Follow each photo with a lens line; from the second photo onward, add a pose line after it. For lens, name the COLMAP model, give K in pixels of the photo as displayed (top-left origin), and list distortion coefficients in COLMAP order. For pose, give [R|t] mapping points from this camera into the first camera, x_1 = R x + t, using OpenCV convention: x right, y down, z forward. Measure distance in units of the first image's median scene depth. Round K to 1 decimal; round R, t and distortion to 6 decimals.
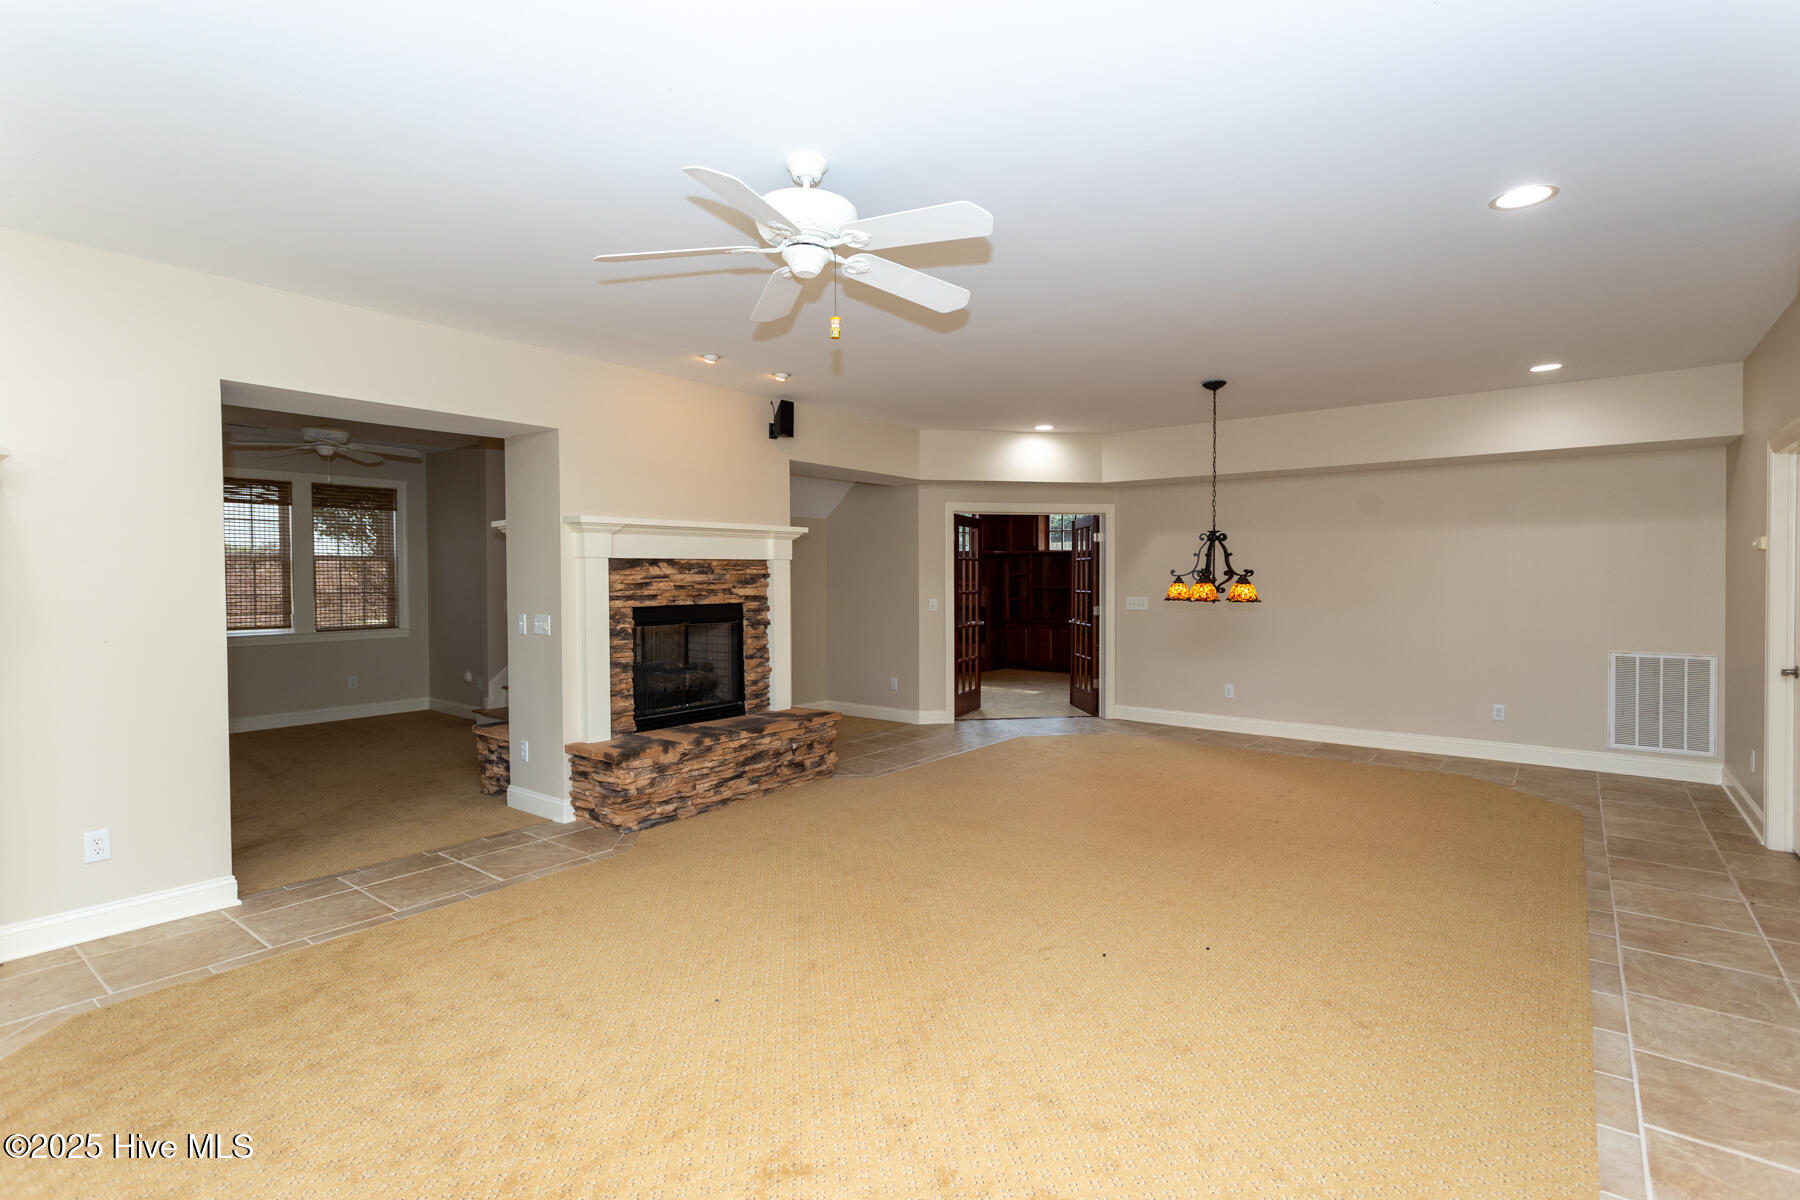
lens RADIAL K [[852.0, 0, 907.1], [0, 852.0, 597.0], [0, 0, 1]] dist [0.002992, 0.000312]
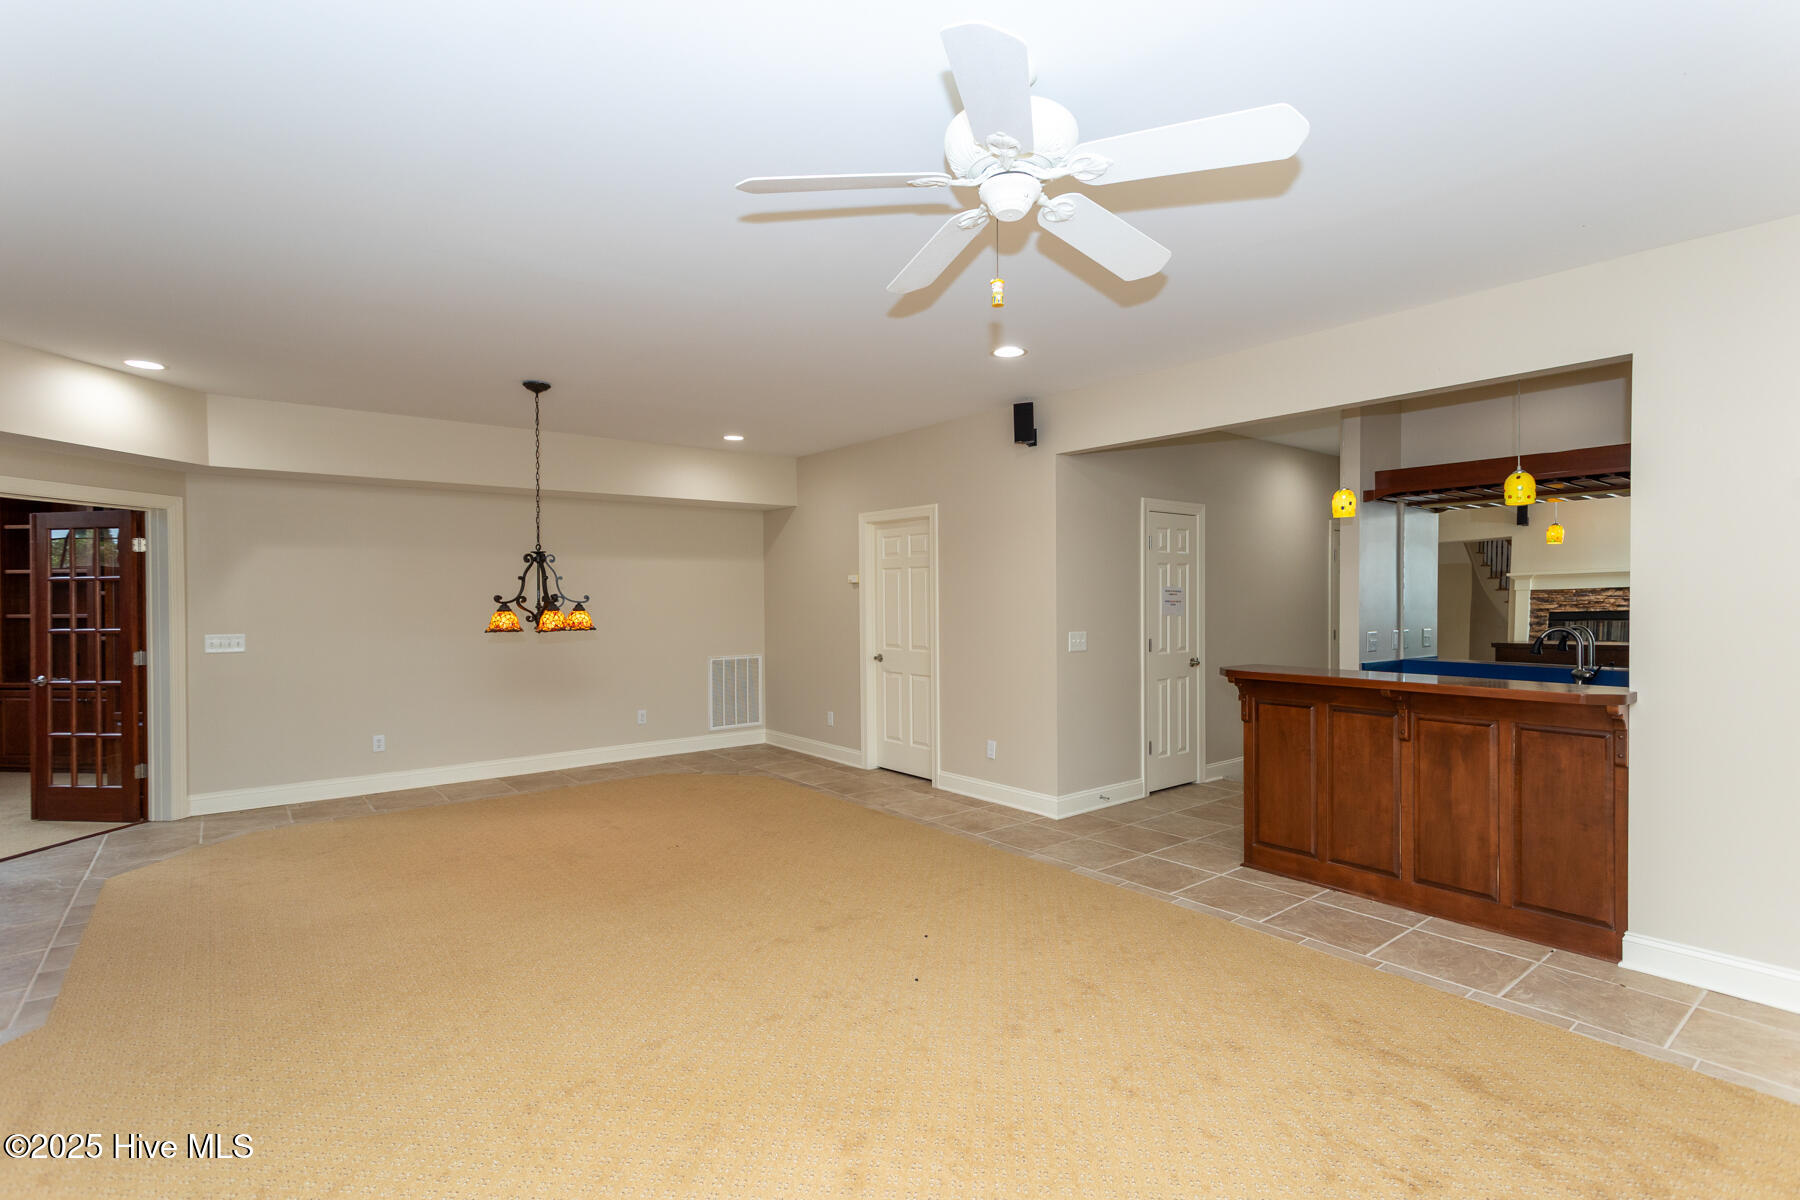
lens RADIAL K [[852.0, 0, 907.1], [0, 852.0, 597.0], [0, 0, 1]] dist [0.002992, 0.000312]
pose [[0.222849, -0.000609, 0.974853, -0.408968], [0.028679, 0.999571, -0.005932, -0.013985], [-0.974431, 0.029280, 0.222771, 0.426371]]
